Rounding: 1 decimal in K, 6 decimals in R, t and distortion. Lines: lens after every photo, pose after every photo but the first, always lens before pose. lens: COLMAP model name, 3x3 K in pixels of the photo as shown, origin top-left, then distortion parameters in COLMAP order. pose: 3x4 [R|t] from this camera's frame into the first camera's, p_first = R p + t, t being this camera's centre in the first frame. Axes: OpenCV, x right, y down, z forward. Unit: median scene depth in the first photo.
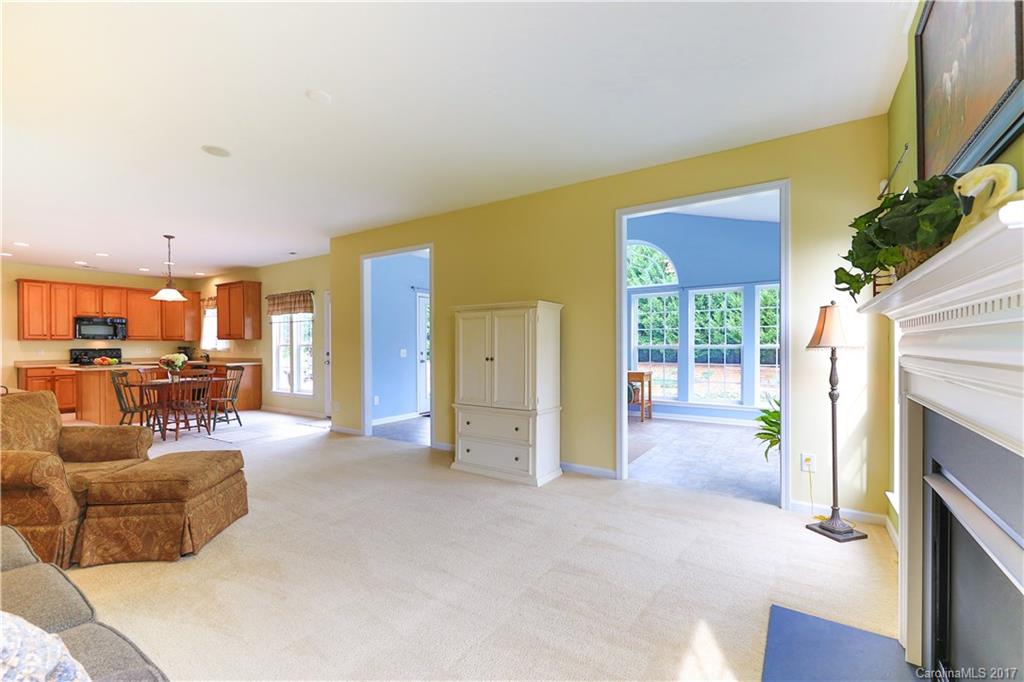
lens RADIAL K [[434.5, 0, 521.1], [0, 434.5, 345.2], [0, 0, 1]] dist [-0.004929, -0.001100]
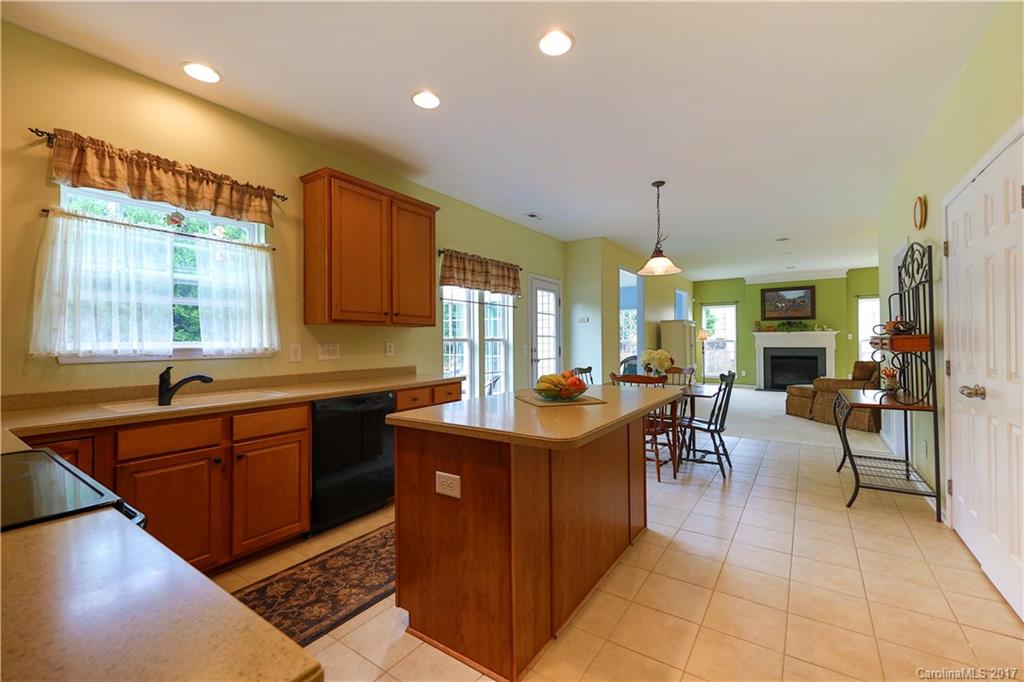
lens RADIAL K [[434.5, 0, 513.3], [0, 434.5, 334.1], [0, 0, 1]] dist [-0.004929, -0.001100]
pose [[0.046553, 0.020945, 0.998696, -1.102021], [0.009175, 0.999729, -0.021394, 0.005516], [-0.998874, 0.010159, 0.046348, 0.873898]]
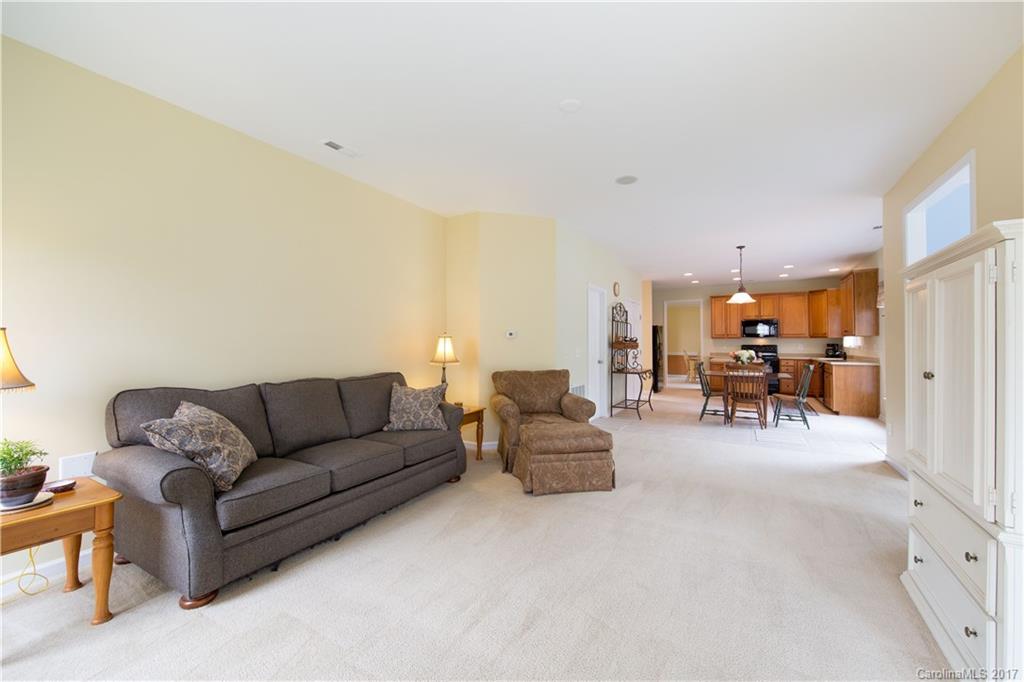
lens RADIAL K [[399.6, 0, 516.3], [0, 399.6, 338.2], [0, 0, 1]] dist [0.003832, 0.000174]
pose [[0.032422, -0.008074, -0.999442, 0.158398], [-0.001850, 0.999965, -0.008139, -0.000871], [0.999473, 0.002113, 0.032406, 0.274475]]
